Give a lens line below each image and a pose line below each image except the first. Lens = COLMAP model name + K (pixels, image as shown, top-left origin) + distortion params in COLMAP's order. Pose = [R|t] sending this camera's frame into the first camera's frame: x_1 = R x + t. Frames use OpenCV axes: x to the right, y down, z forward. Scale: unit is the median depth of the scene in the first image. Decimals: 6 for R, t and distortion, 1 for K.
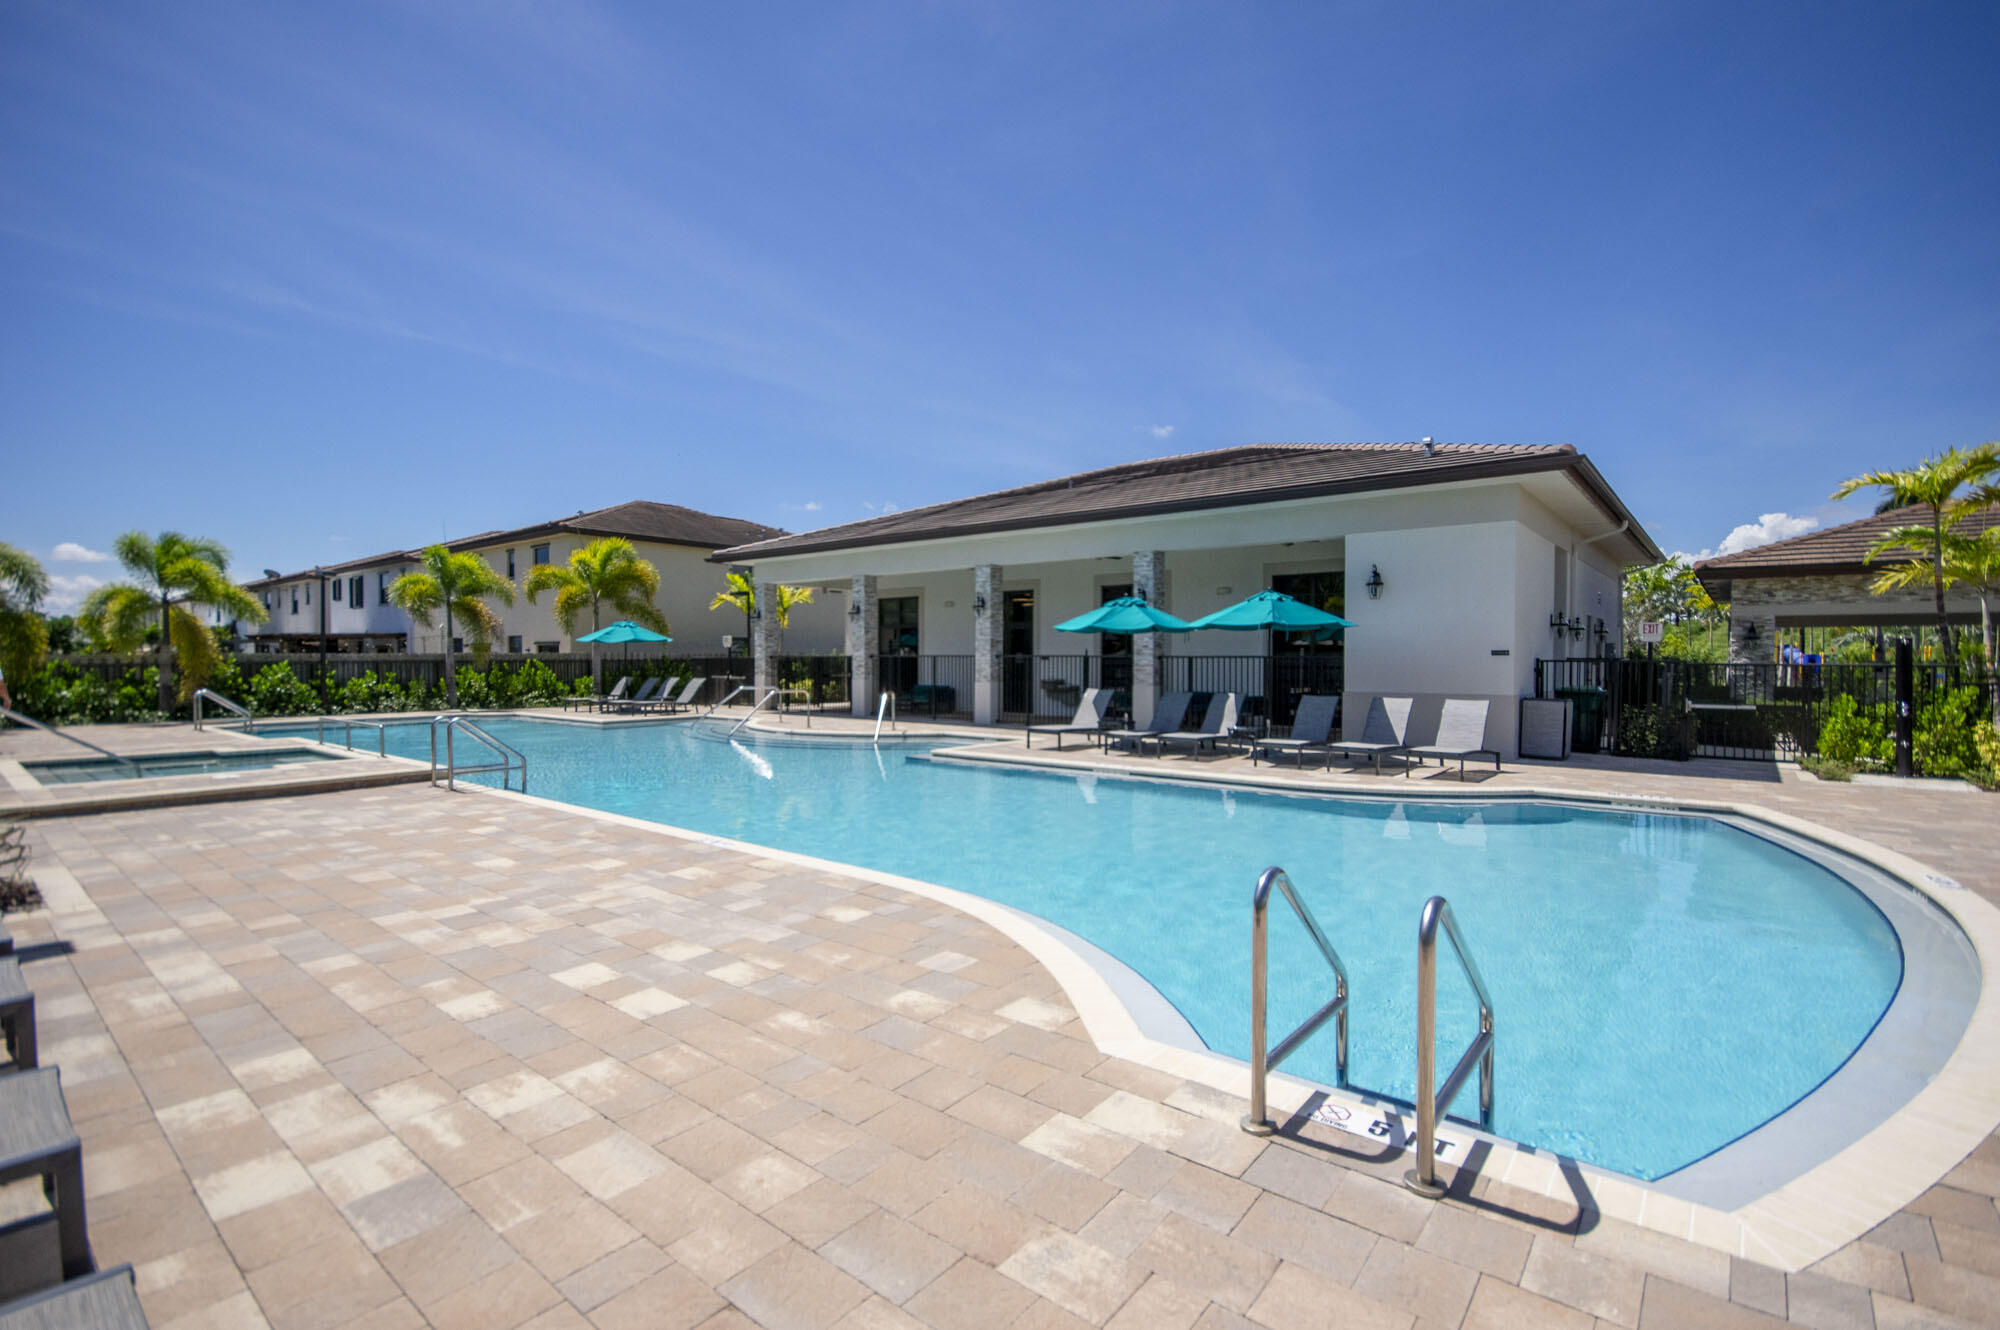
lens RADIAL K [[899.0, 0, 1000.0], [0, 899.0, 665.0], [0, 0, 1]] dist [0.001172, 0.000266]
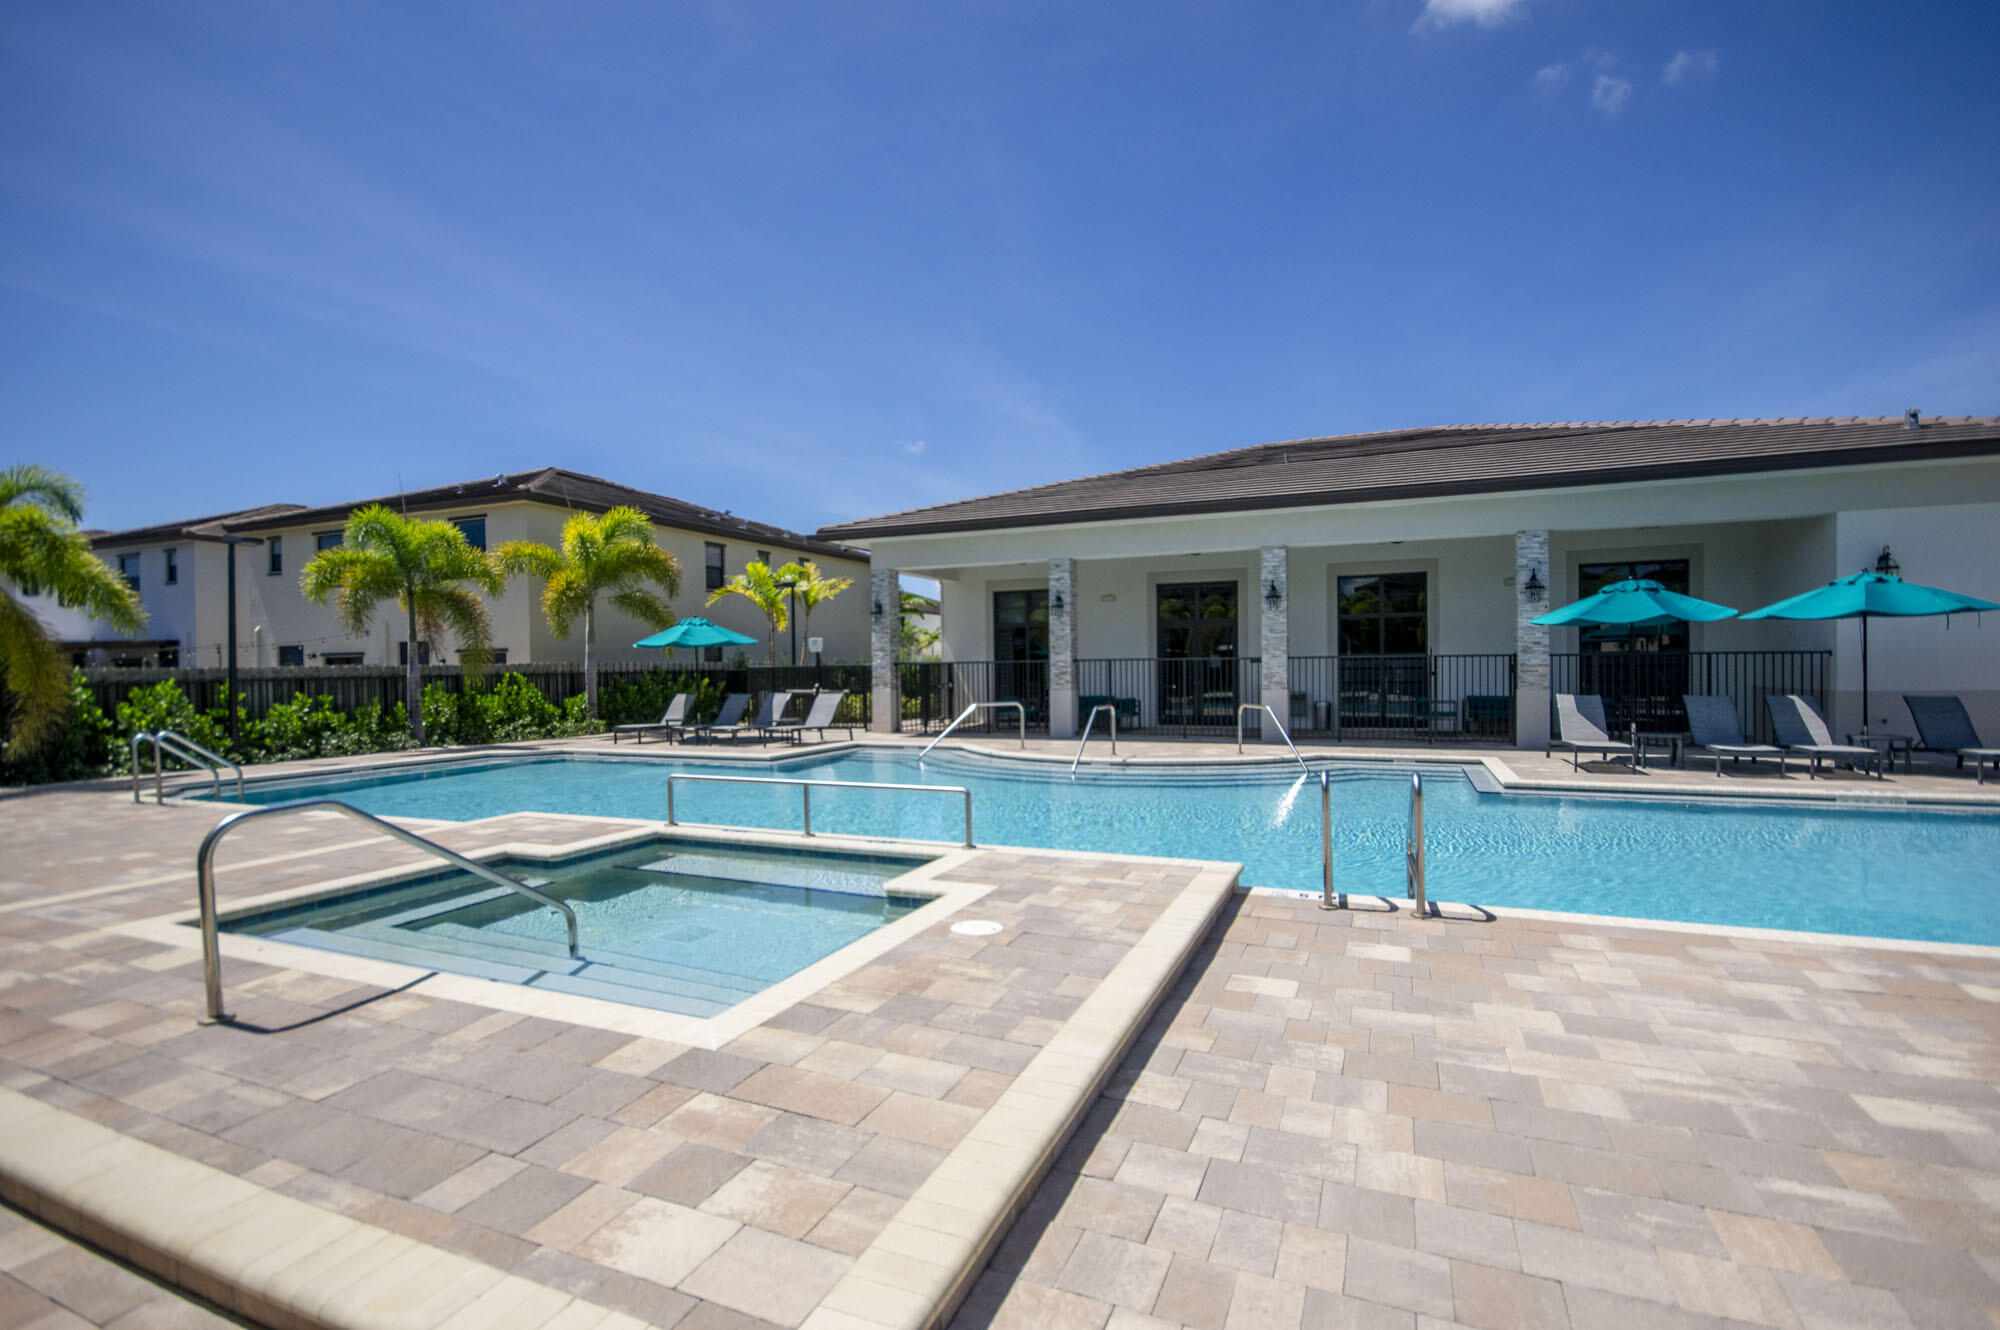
lens RADIAL K [[899.0, 0, 1000.0], [0, 899.0, 665.0], [0, 0, 1]] dist [0.001172, 0.000266]
pose [[0.961243, -0.013065, 0.275394, -0.380686], [0.015552, 0.999856, -0.006850, -0.001368], [-0.275265, 0.010868, 0.961307, 0.225642]]
